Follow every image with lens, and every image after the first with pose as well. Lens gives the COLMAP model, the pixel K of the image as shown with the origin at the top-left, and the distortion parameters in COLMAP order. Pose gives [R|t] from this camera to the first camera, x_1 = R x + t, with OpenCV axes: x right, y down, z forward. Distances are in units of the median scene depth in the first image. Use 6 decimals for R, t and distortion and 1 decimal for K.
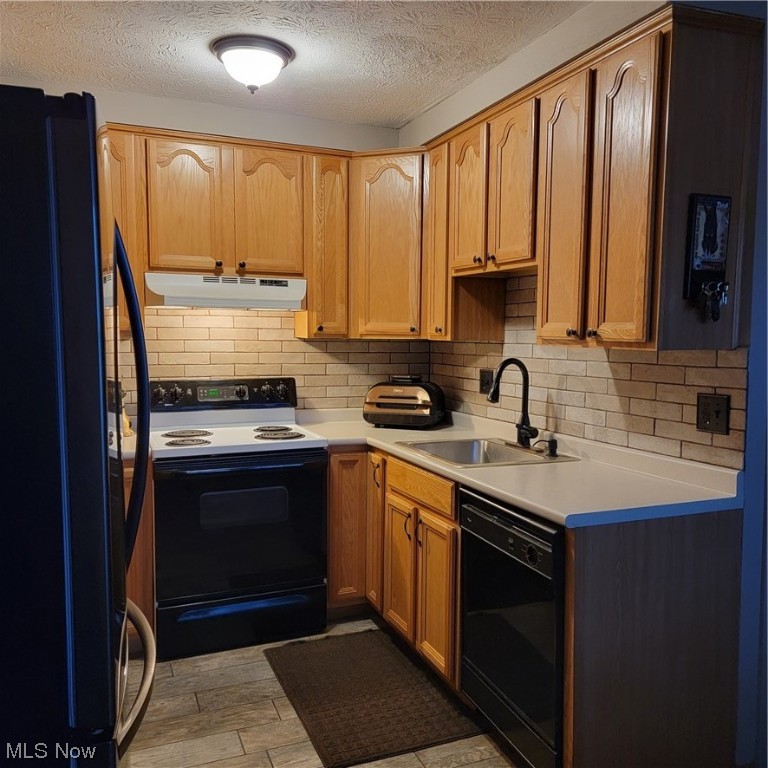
lens RADIAL K [[705.0, 0, 383.4], [0, 705.0, 393.6], [0, 0, 1]] dist [0.078057, -0.088851]
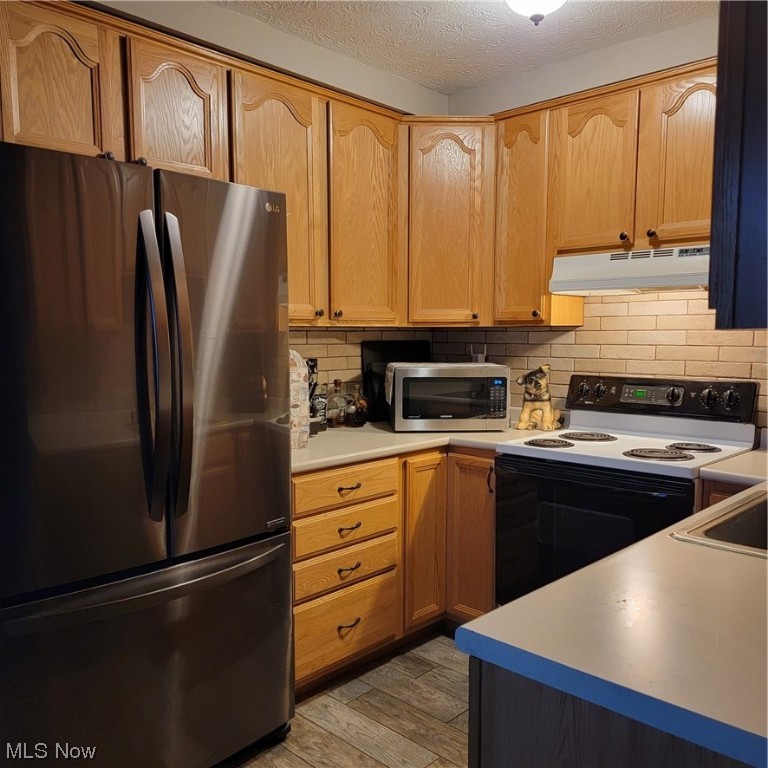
lens RADIAL K [[705.0, 0, 383.4], [0, 705.0, 393.6], [0, 0, 1]] dist [0.078057, -0.088851]
pose [[0.407425, 0.071950, -0.910400, 0.400132], [-0.079531, 0.995899, 0.043116, -0.013266], [0.909769, 0.054839, 0.411477, 0.390051]]
